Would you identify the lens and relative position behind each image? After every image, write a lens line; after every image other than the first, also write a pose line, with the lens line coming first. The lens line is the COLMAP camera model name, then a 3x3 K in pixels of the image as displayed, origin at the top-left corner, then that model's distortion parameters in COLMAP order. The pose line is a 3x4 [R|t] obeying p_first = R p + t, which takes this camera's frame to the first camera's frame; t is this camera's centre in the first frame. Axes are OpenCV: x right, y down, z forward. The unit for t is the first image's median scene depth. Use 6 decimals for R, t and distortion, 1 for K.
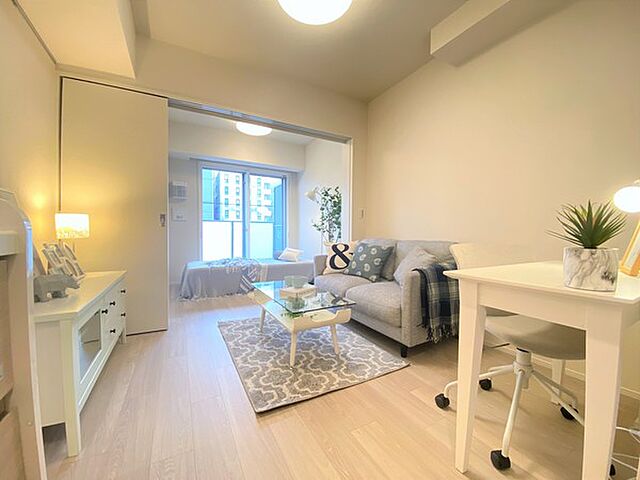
lens RADIAL K [[255.5, 0, 320.0], [0, 255.5, 240.0], [0, 0, 1]] dist [0.045357, 0.000125]
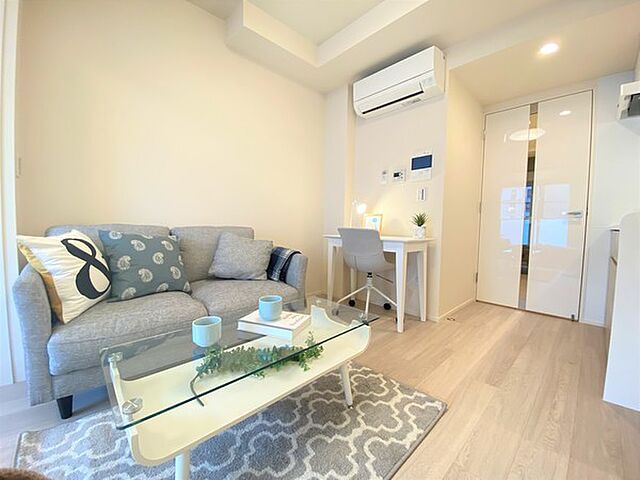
lens RADIAL K [[258.6, 0, 320.0], [0, 258.6, 240.0], [0, 0, 1]] dist [0.042847, -0.028798]
pose [[-0.239646, -0.077078, 0.967796, -0.475143], [0.014952, 0.996432, 0.083062, -0.015898], [-0.970745, 0.034376, -0.237639, 0.777925]]
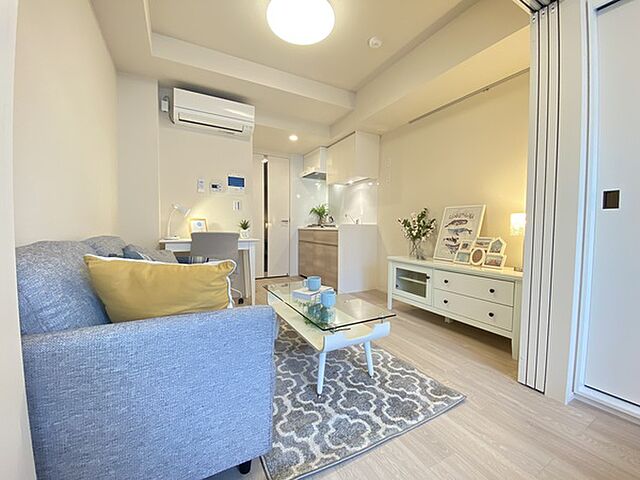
lens RADIAL K [[257.3, 0, 320.0], [0, 257.3, 240.0], [0, 0, 1]] dist [-0.000659, -0.019474]
pose [[-0.999599, -0.022350, 0.017378, -0.092101], [-0.020814, 0.996242, 0.084070, -0.040889], [-0.019191, 0.083674, -0.996308, 1.388165]]
